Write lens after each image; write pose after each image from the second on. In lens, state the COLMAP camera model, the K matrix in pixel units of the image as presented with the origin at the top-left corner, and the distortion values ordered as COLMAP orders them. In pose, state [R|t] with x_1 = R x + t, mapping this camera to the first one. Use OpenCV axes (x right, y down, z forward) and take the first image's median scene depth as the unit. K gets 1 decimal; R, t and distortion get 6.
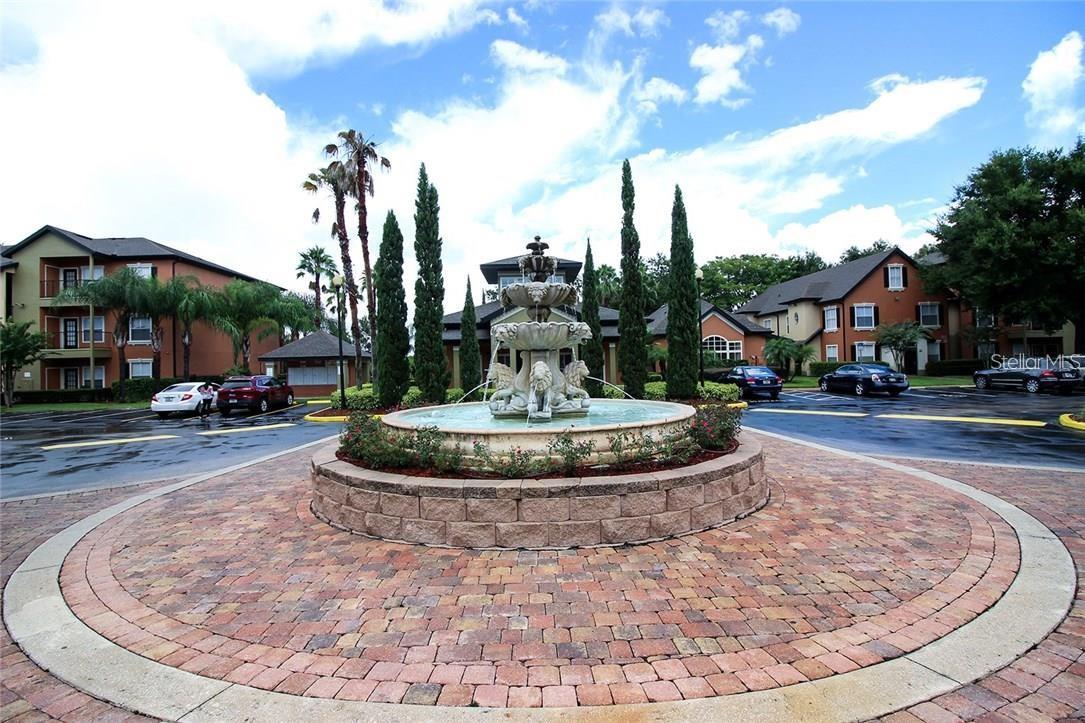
lens RADIAL K [[511.0, 0, 542.5], [0, 511.0, 361.5], [0, 0, 1]] dist [0.000795, -0.000134]
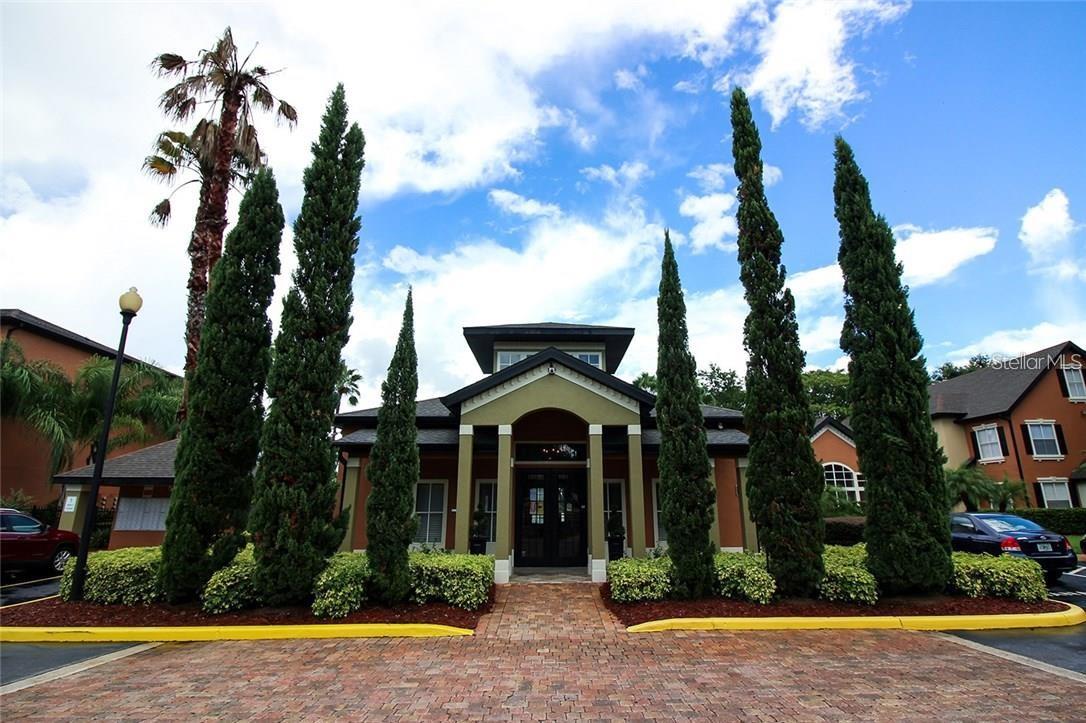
lens RADIAL K [[521.2, 0, 567.9], [0, 521.2, 363.4], [0, 0, 1]] dist [0.001230, -0.012375]
pose [[0.999725, 0.022969, 0.004817, -0.002067], [-0.020923, 0.965279, -0.260383, 0.005928], [-0.010631, 0.260210, 0.965493, 0.323900]]
